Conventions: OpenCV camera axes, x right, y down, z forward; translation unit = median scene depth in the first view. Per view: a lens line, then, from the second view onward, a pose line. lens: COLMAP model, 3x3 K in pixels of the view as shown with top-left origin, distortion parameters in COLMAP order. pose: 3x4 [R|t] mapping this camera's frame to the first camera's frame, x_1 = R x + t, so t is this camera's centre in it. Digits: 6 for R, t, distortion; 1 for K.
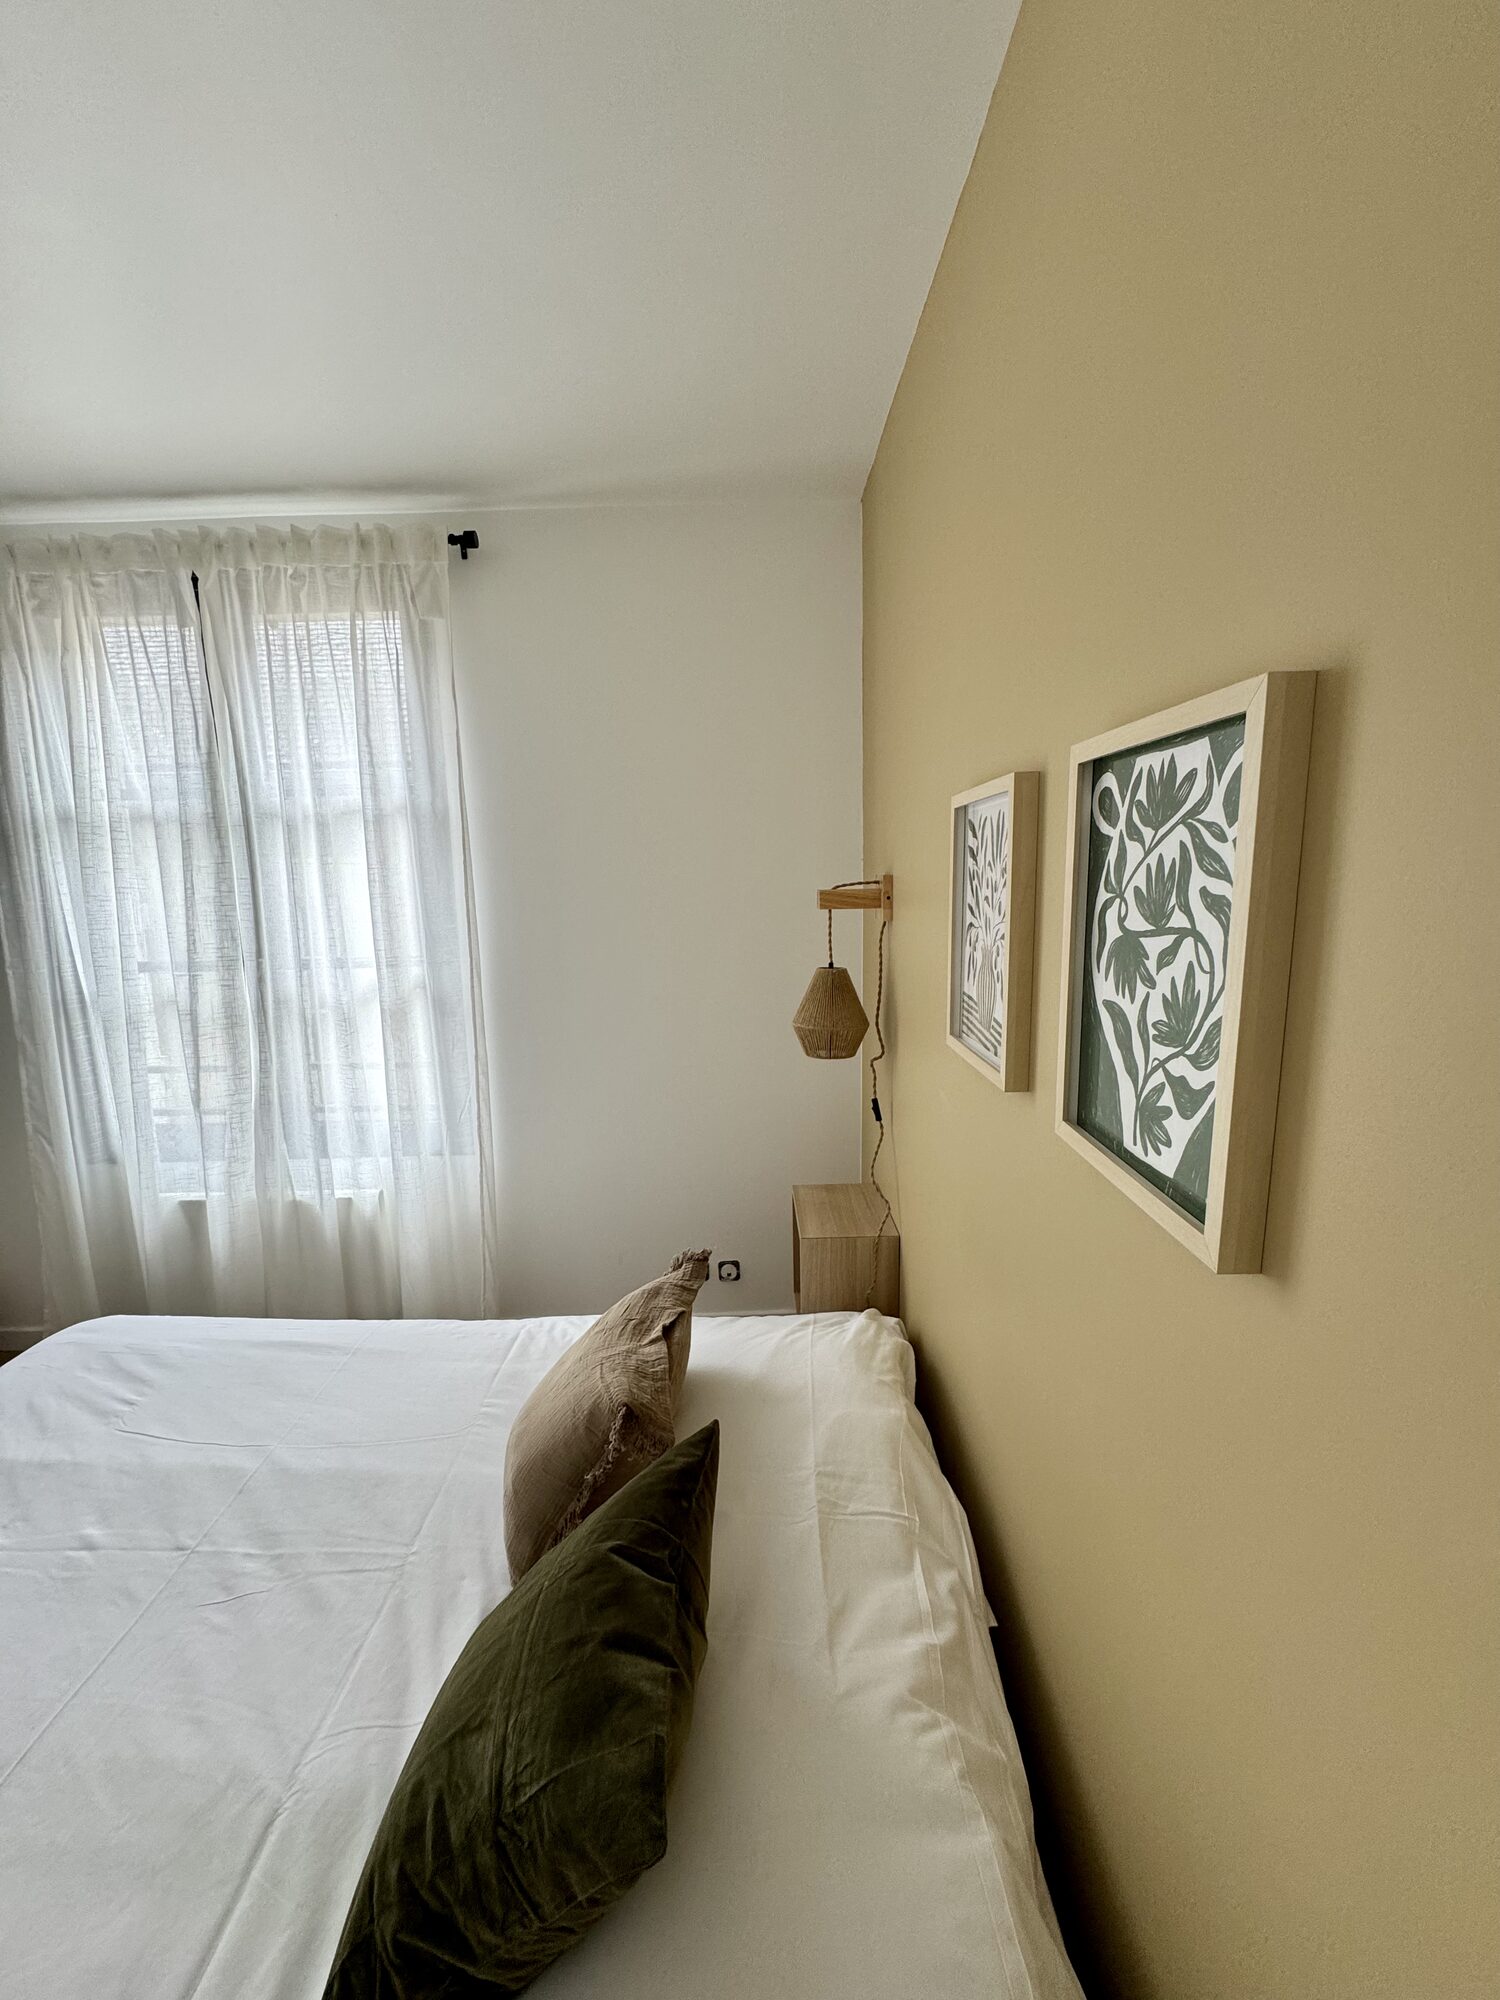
lens RADIAL K [[800.9, 0, 753.4], [0, 800.9, 996.2], [0, 0, 1]] dist [-0.003455, 0.000474]
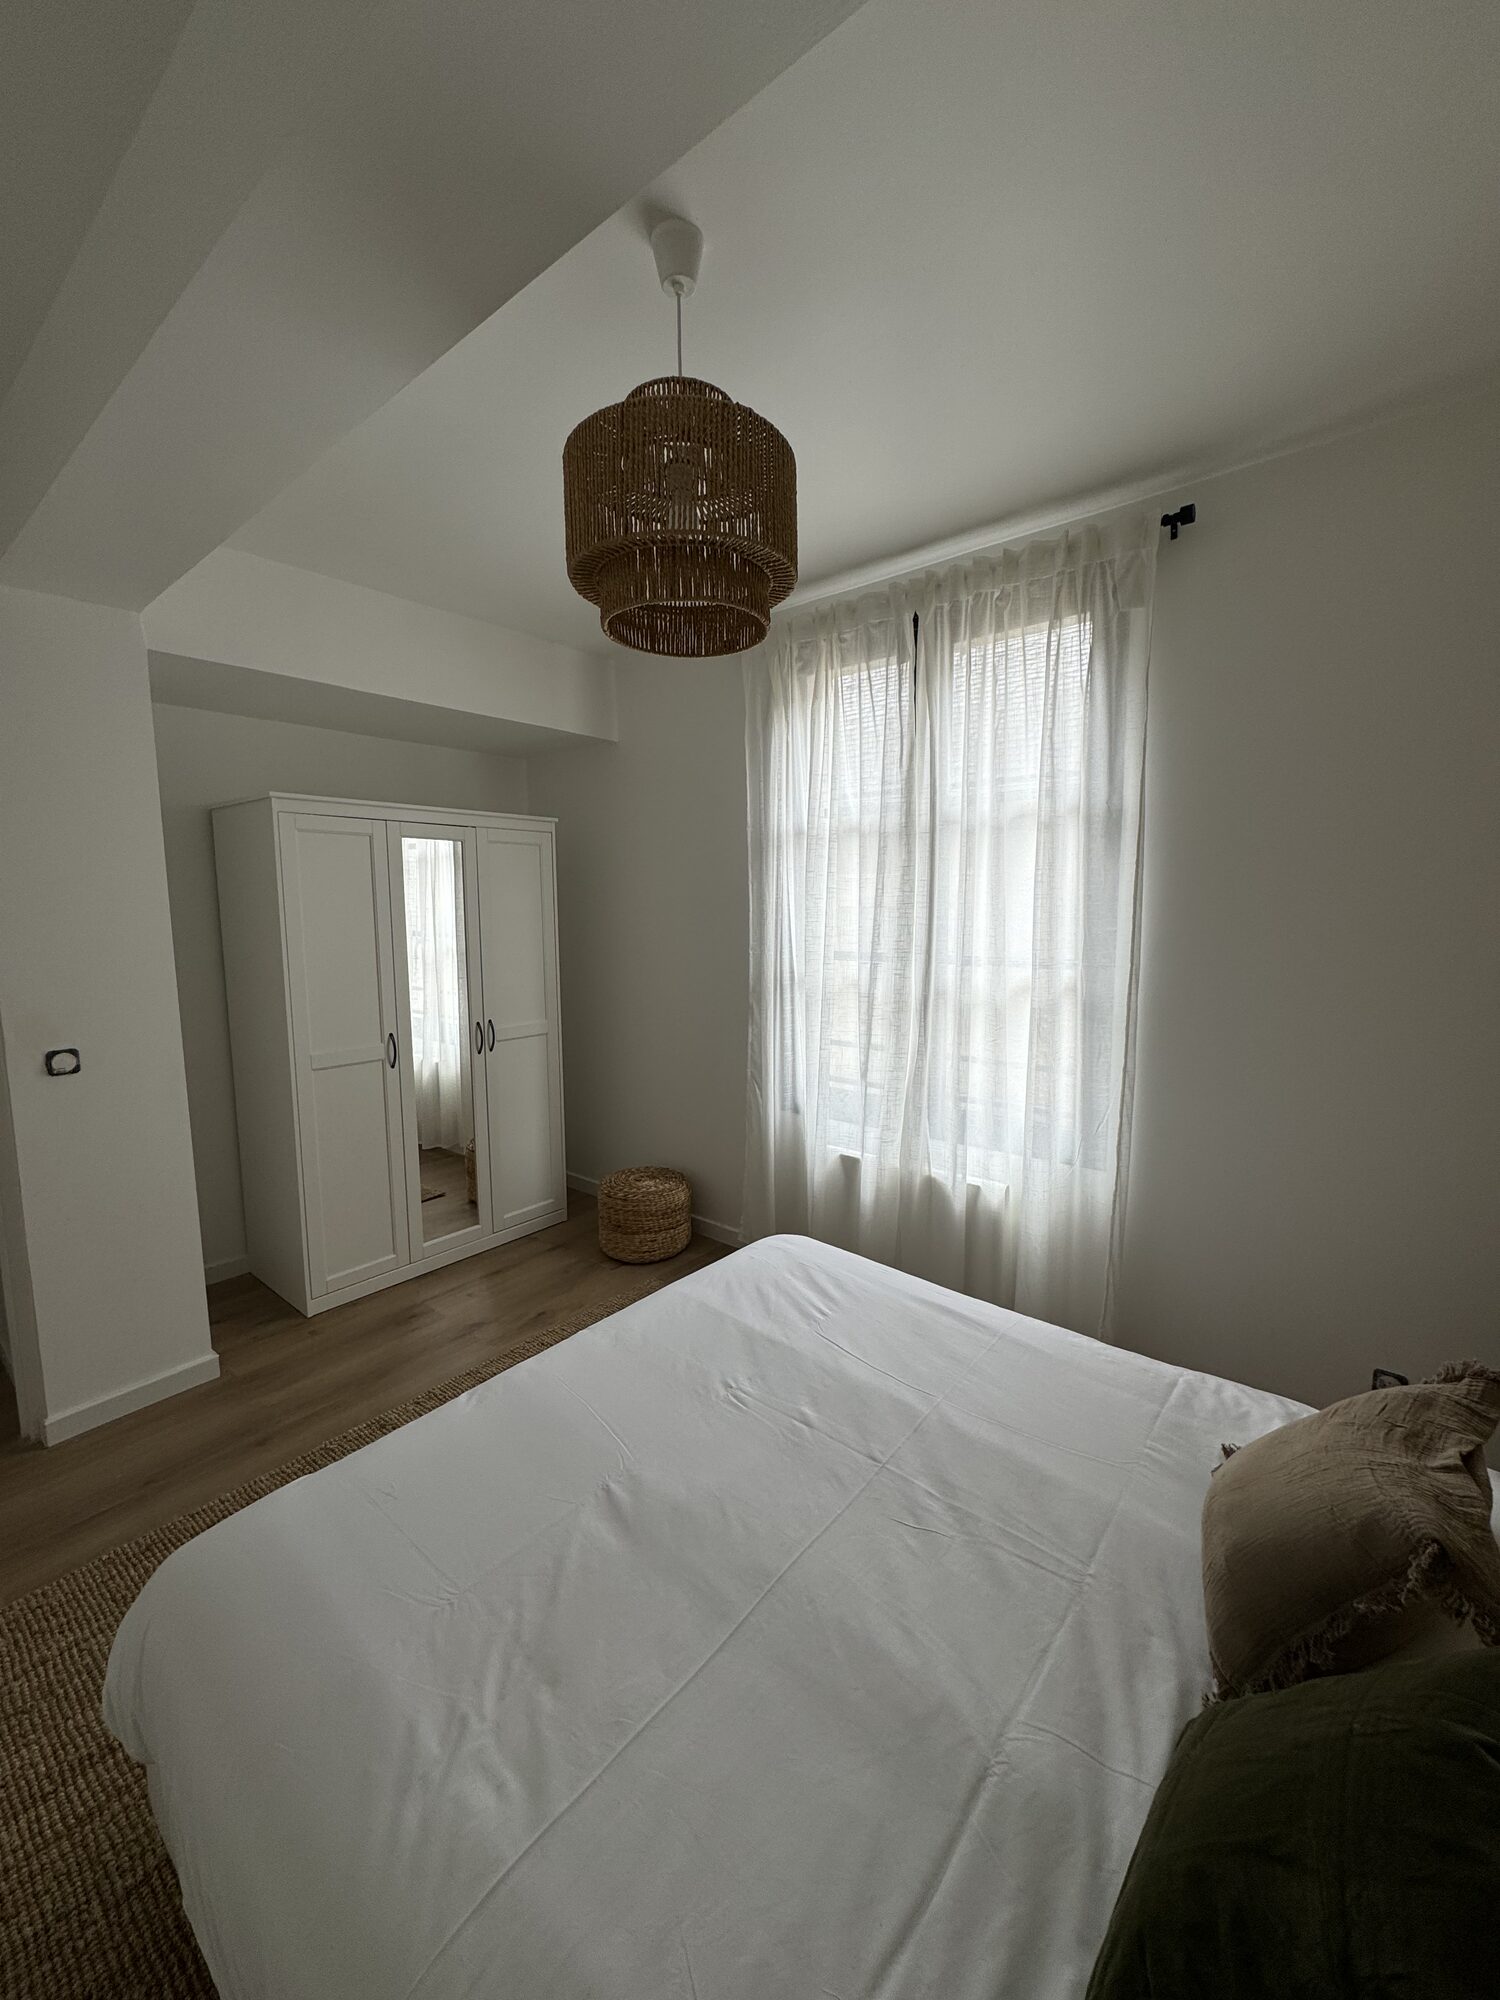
lens RADIAL K [[800.9, 0, 753.4], [0, 800.9, 996.2], [0, 0, 1]] dist [-0.003455, 0.000474]
pose [[0.771514, 0.086903, -0.630249, -0.102047], [-0.102188, 0.994692, 0.012064, 0.024887], [0.627952, 0.055096, 0.776299, -0.008579]]
